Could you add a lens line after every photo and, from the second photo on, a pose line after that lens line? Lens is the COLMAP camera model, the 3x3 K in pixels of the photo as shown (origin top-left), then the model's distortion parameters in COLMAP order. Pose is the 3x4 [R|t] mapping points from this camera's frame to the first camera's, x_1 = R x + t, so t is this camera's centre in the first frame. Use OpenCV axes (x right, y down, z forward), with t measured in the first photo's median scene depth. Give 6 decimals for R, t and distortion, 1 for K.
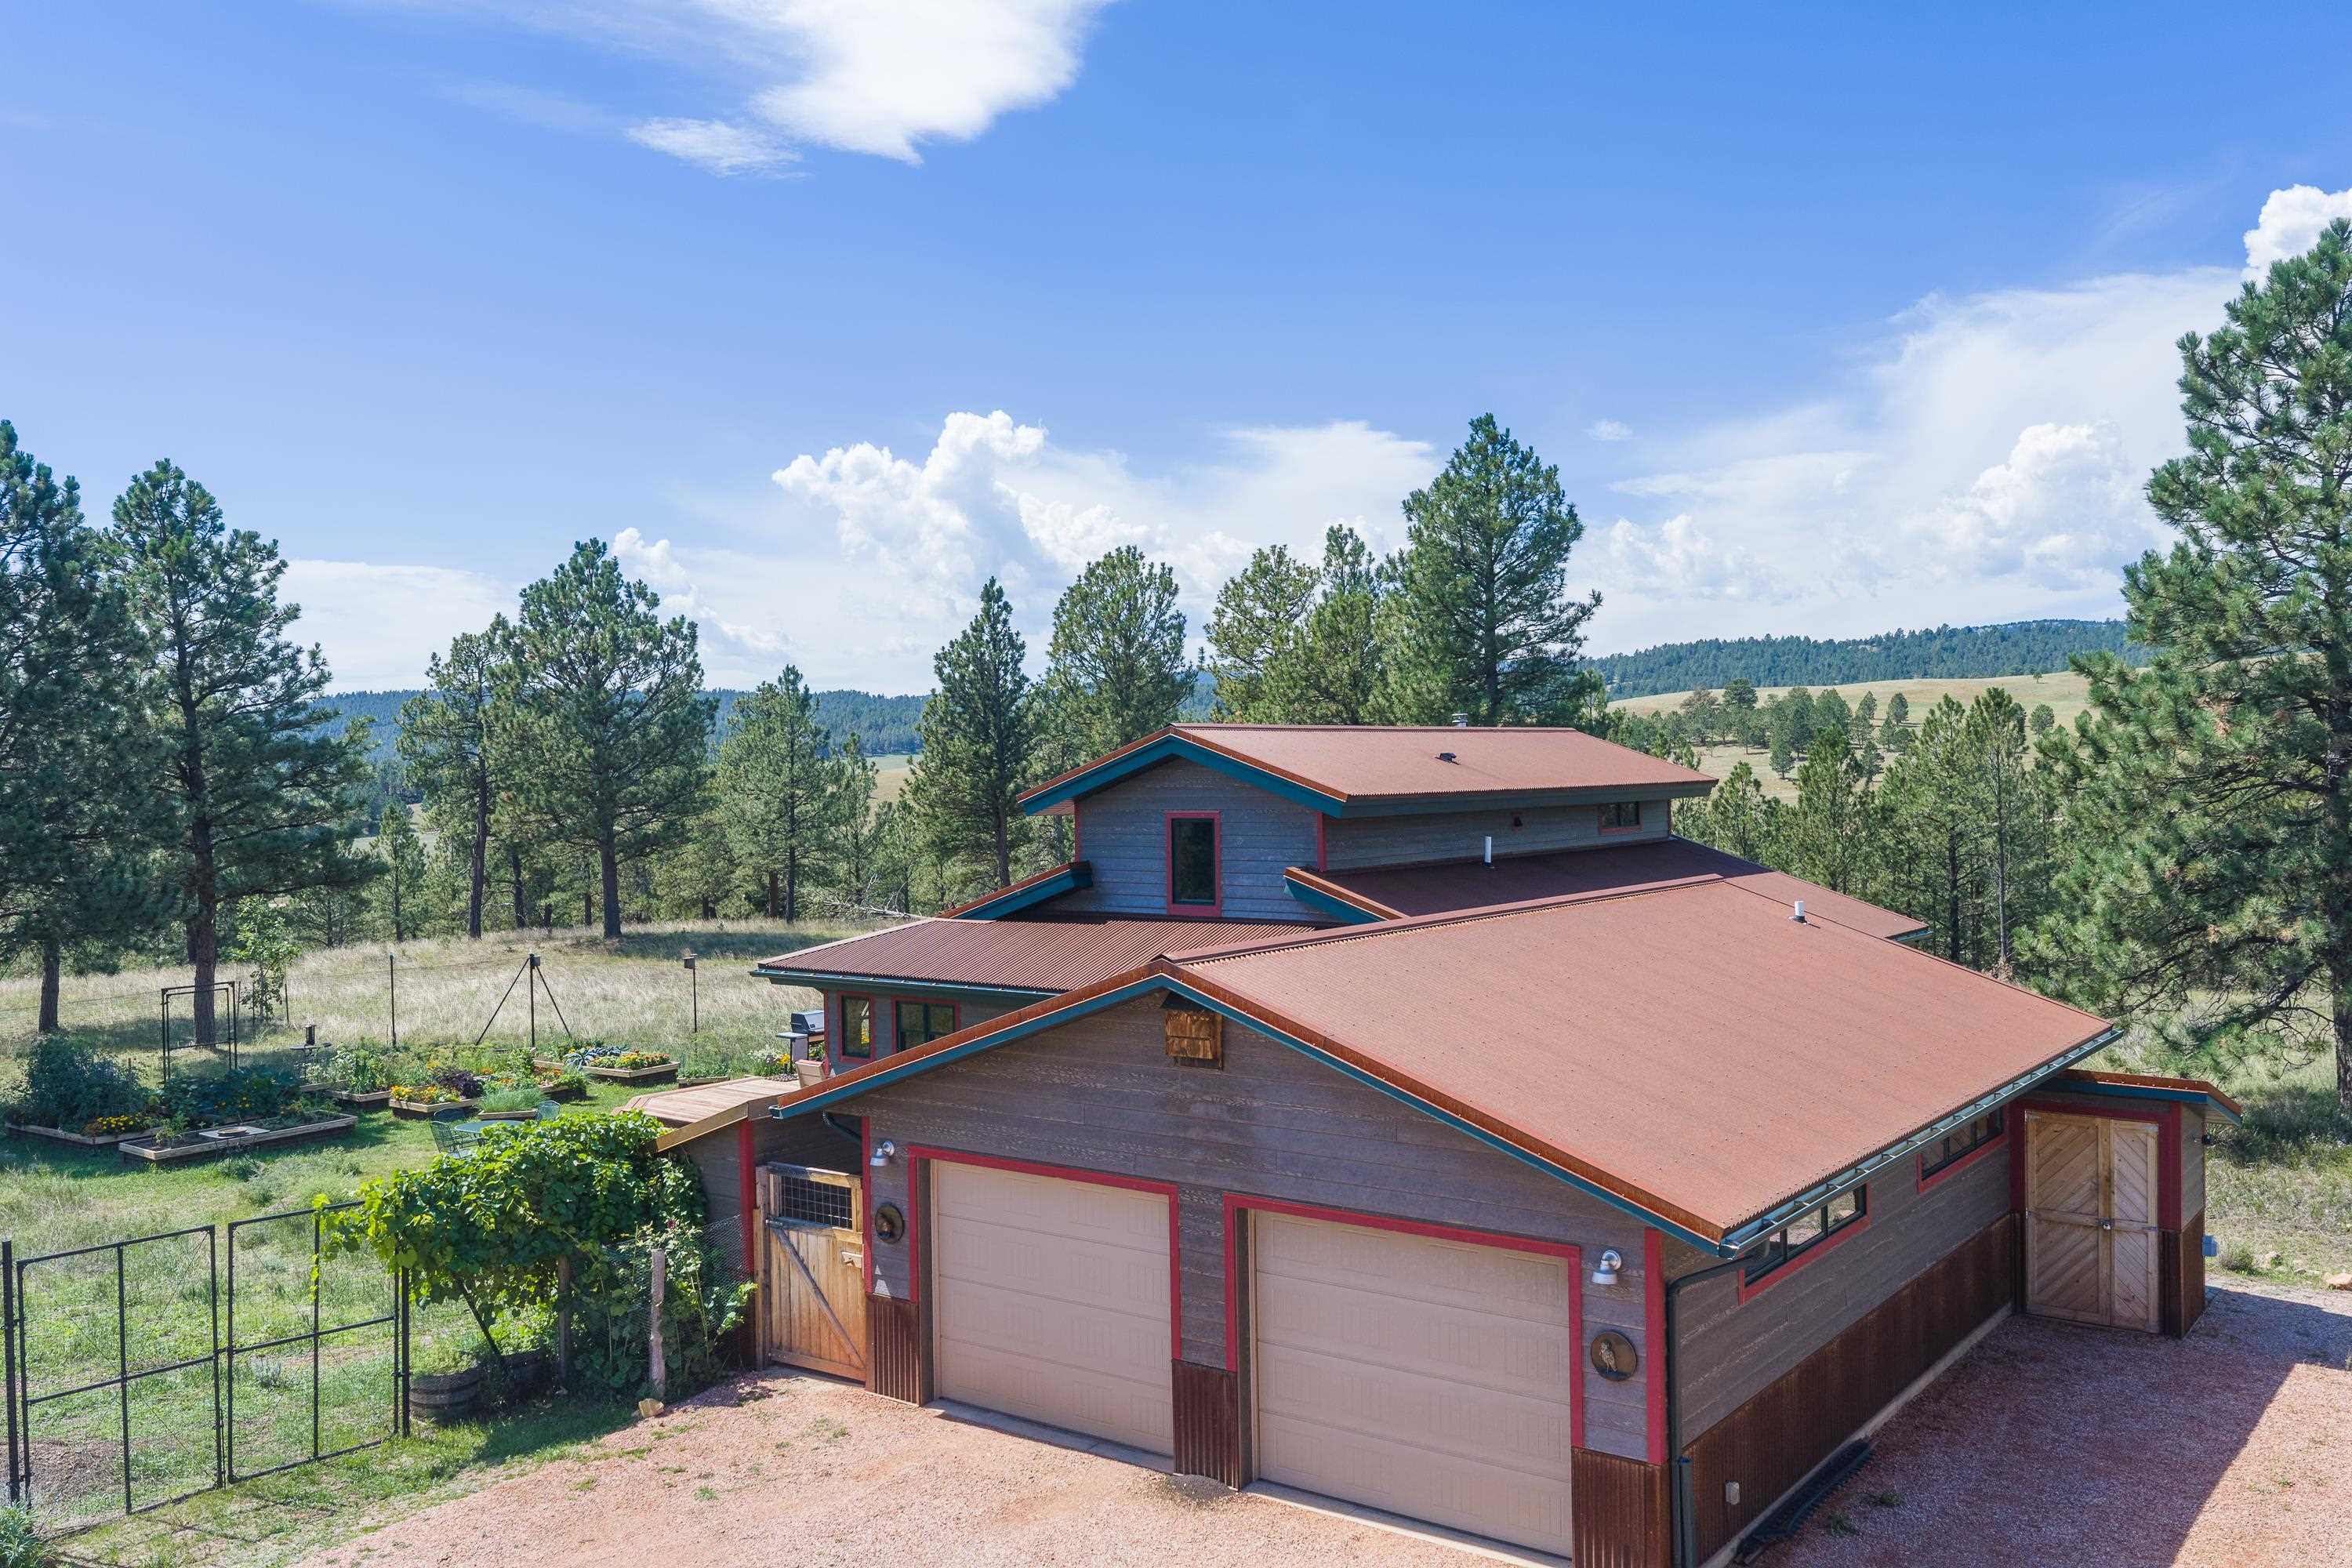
lens RADIAL K [[1936.3, 0, 1176.0], [0, 1936.3, 784.0], [0, 0, 1]] dist [0.023767, -0.040142]
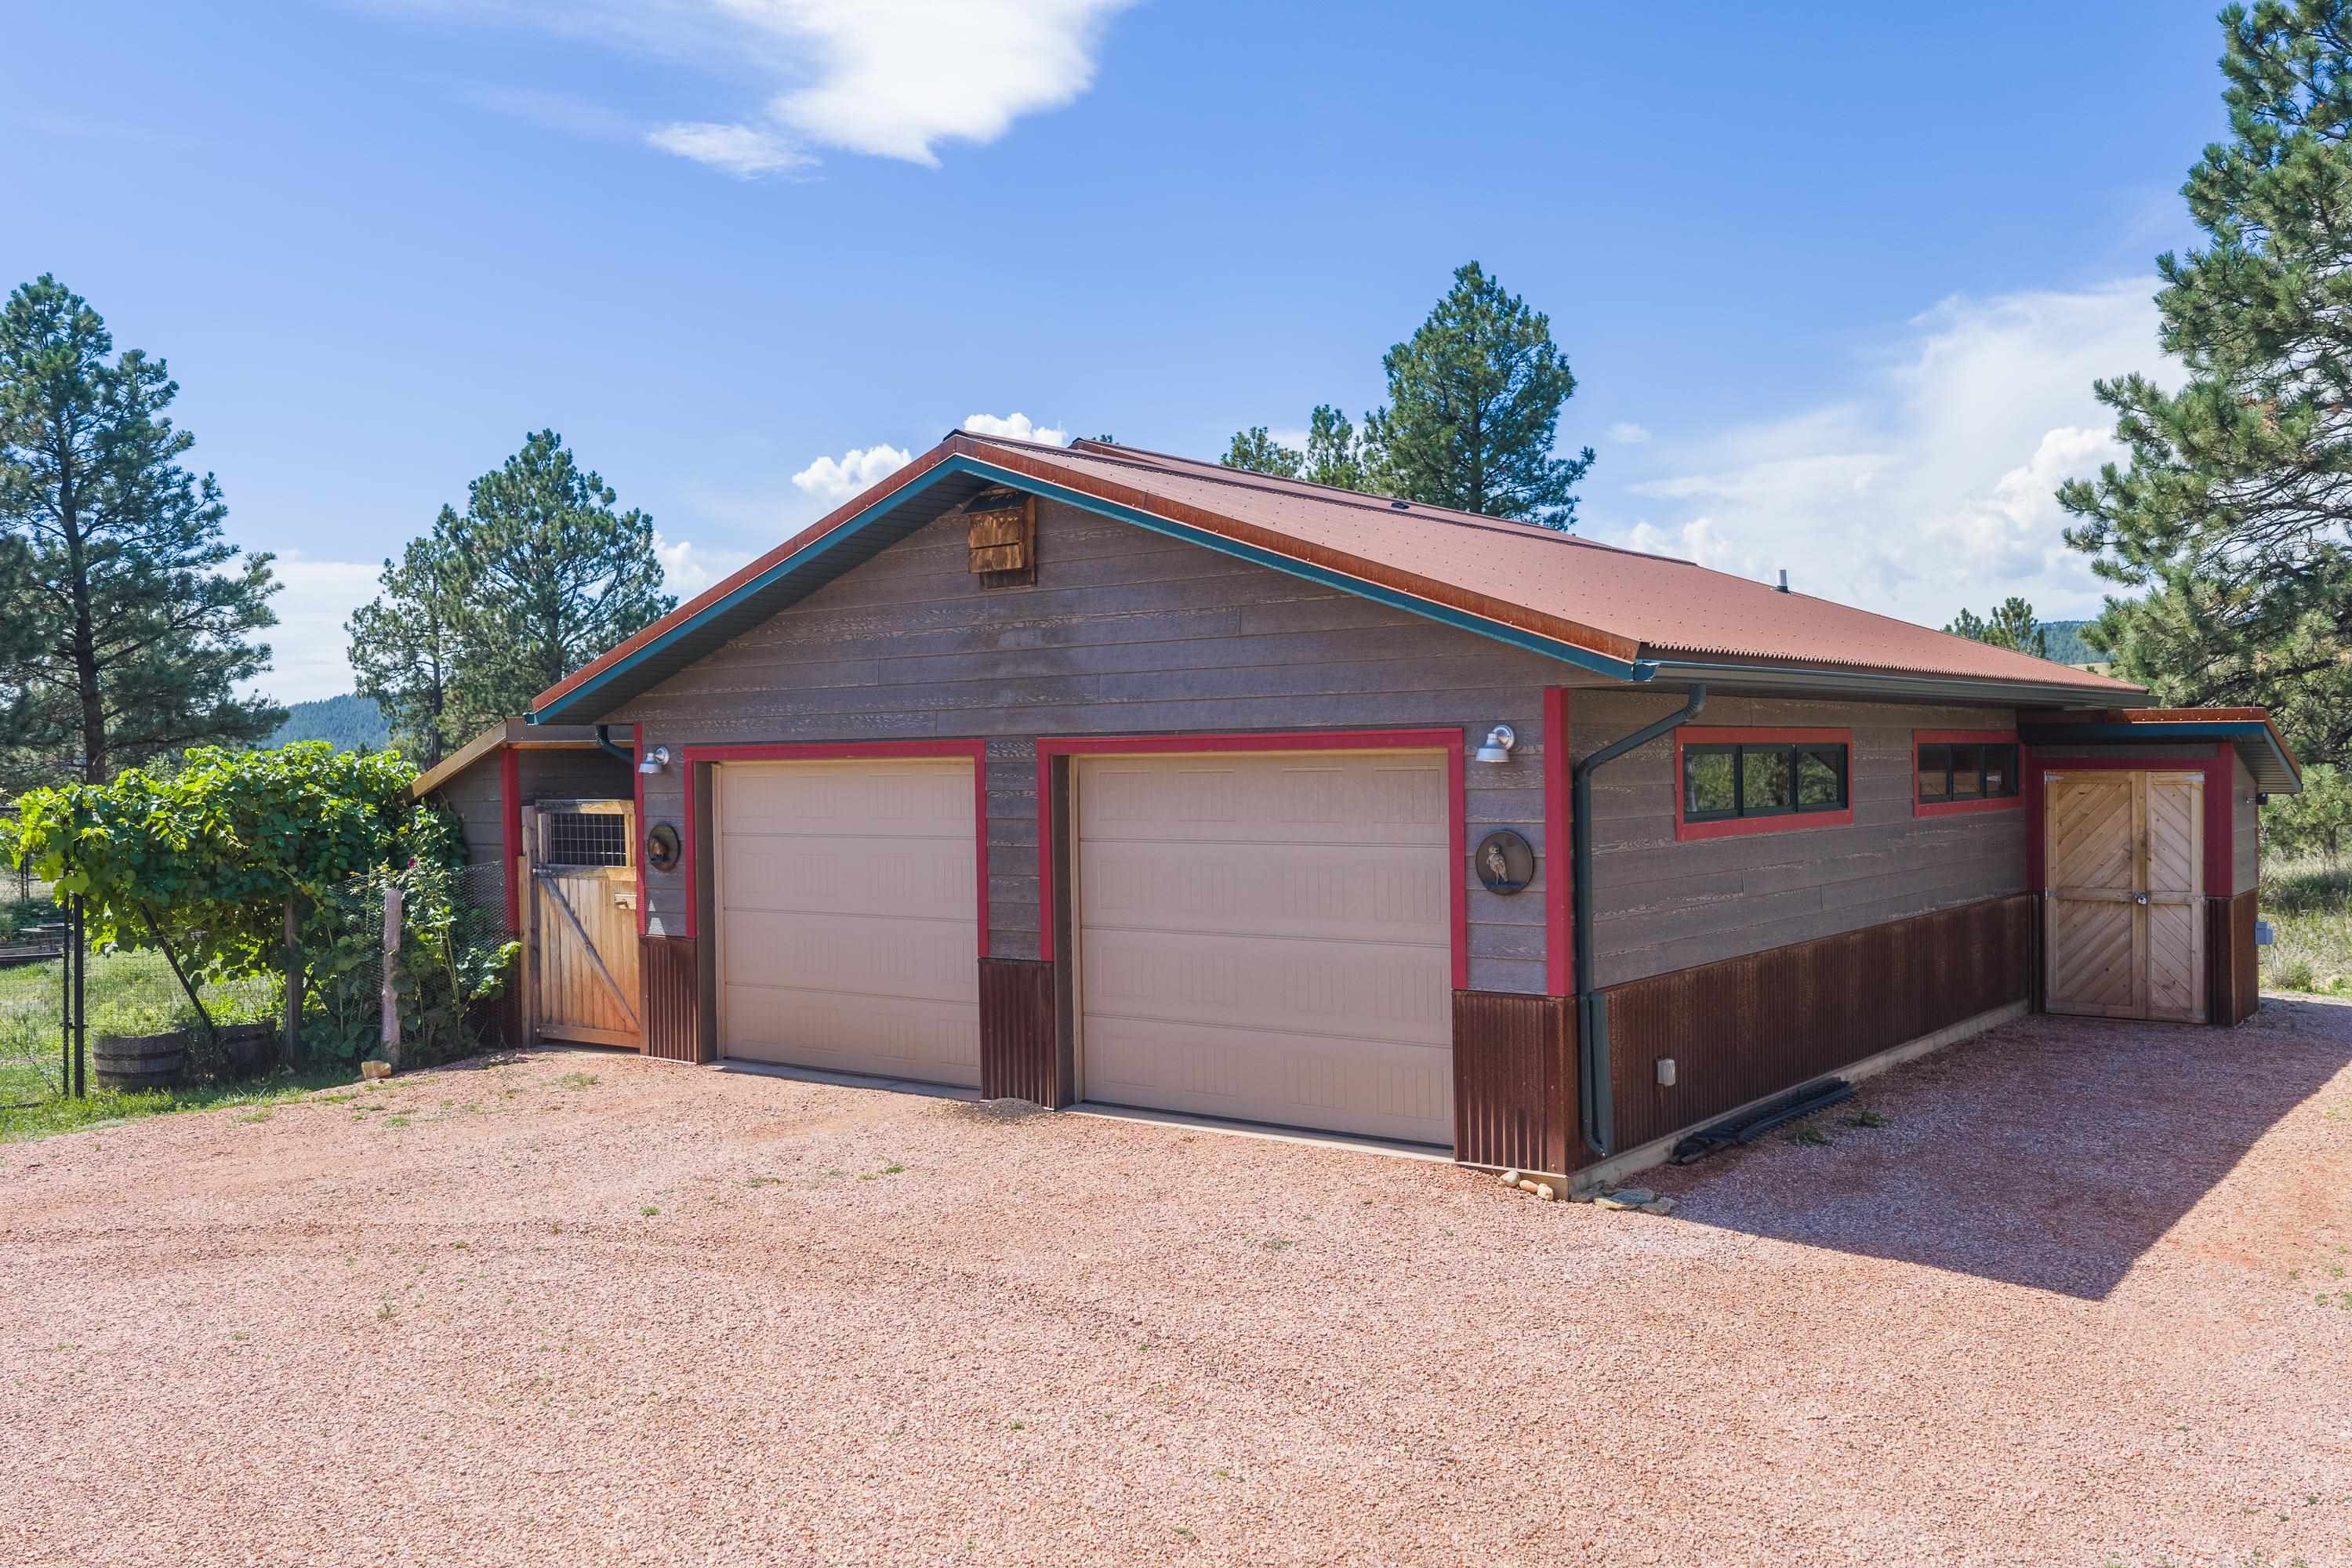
lens RADIAL K [[1941.0, 0, 1176.0], [0, 1941.0, 784.0], [0, 0, 1]] dist [0.017259, -0.023151]
pose [[0.999965, 0.000977, -0.008355, 0.071862], [-0.000985, 0.999999, -0.000928, 0.186862], [0.008355, 0.000937, 0.999965, 0.162843]]
